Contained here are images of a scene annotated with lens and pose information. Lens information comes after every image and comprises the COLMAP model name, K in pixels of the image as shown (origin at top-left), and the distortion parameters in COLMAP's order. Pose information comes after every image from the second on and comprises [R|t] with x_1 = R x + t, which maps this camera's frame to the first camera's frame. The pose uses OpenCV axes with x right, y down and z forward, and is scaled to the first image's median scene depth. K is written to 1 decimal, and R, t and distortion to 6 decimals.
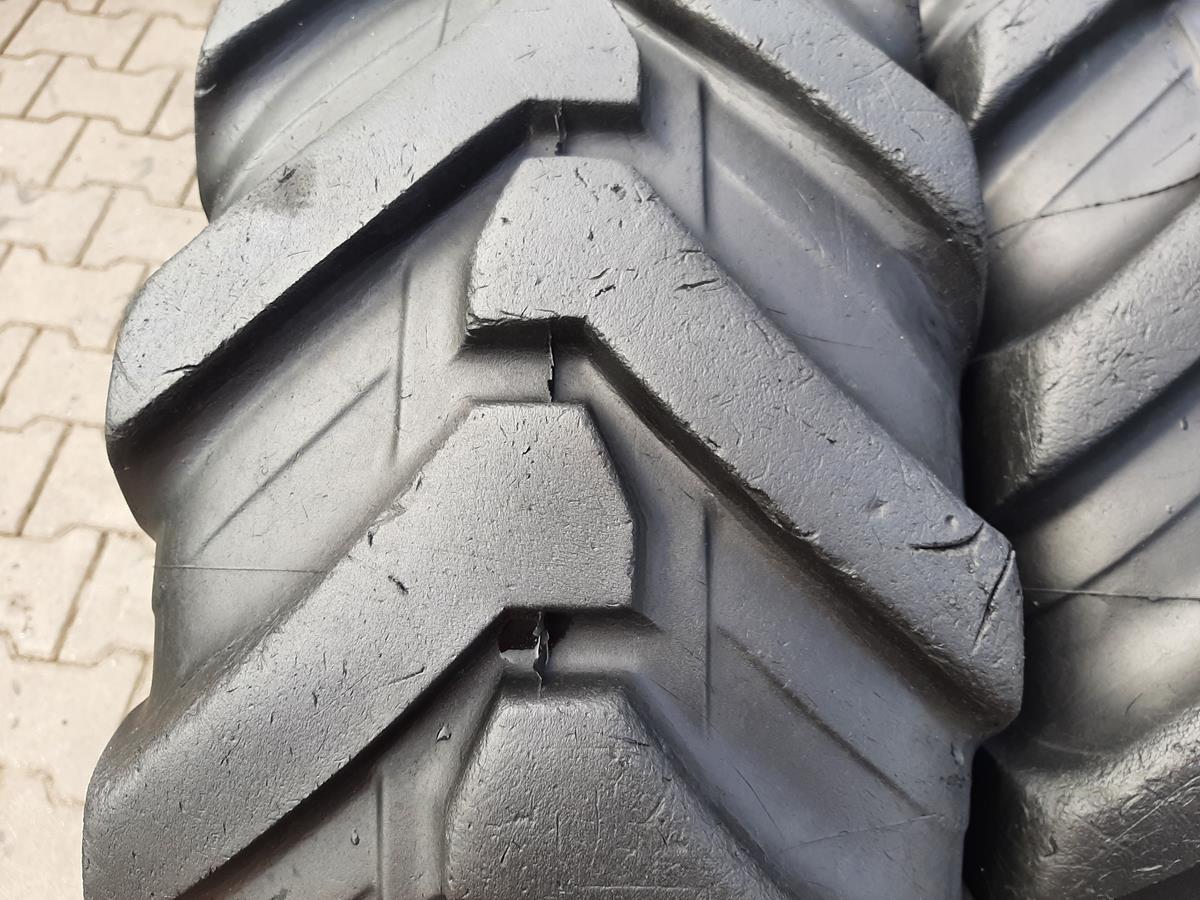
lens RADIAL K [[931.1, 0, 619.9], [0, 931.1, 448.1], [0, 0, 1]] dist [0.051594, -0.139857]
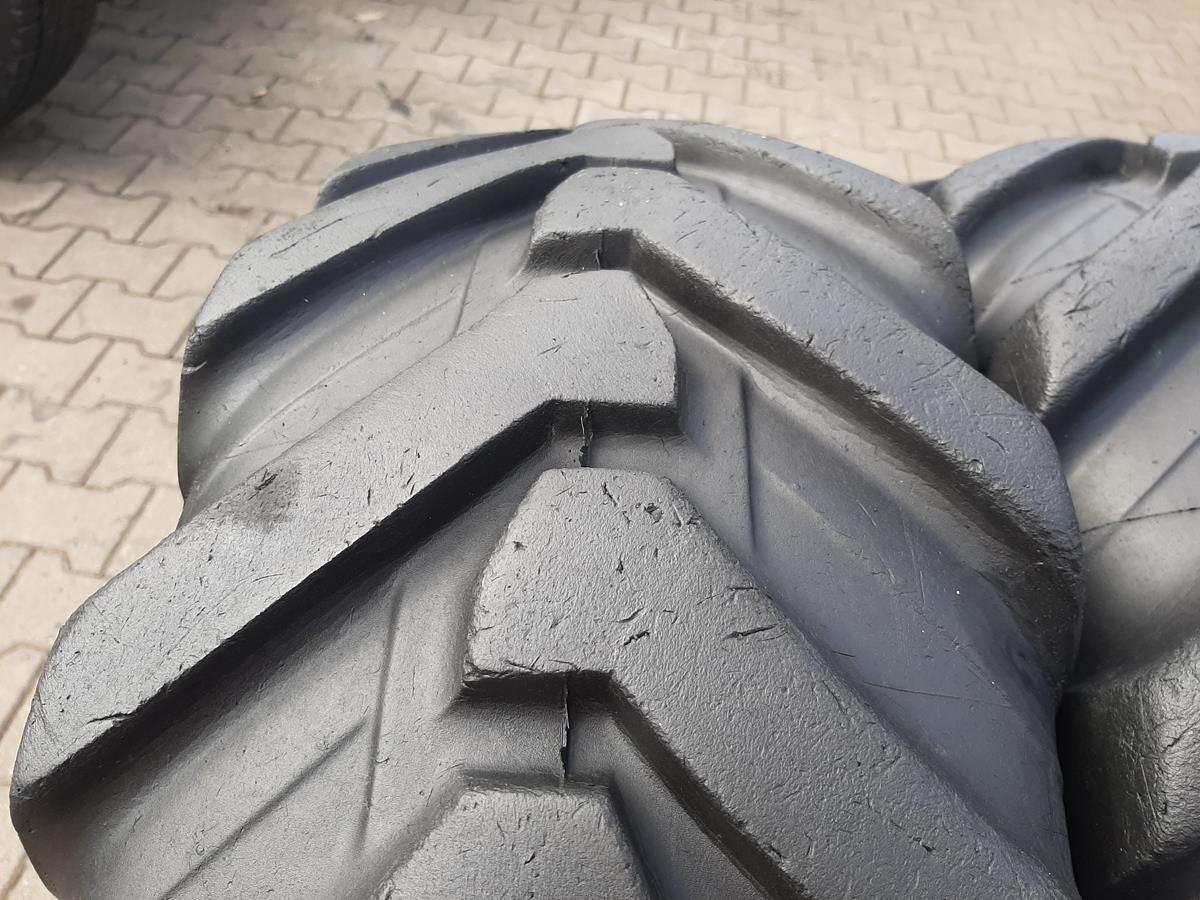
lens RADIAL K [[931.1, 0, 619.9], [0, 931.1, 448.1], [0, 0, 1]] dist [0.051594, -0.139857]
pose [[0.999730, 0.020226, -0.011428, -0.021283], [-0.022246, 0.975243, -0.220013, -0.131751], [0.006695, 0.220207, 0.975430, 0.150212]]
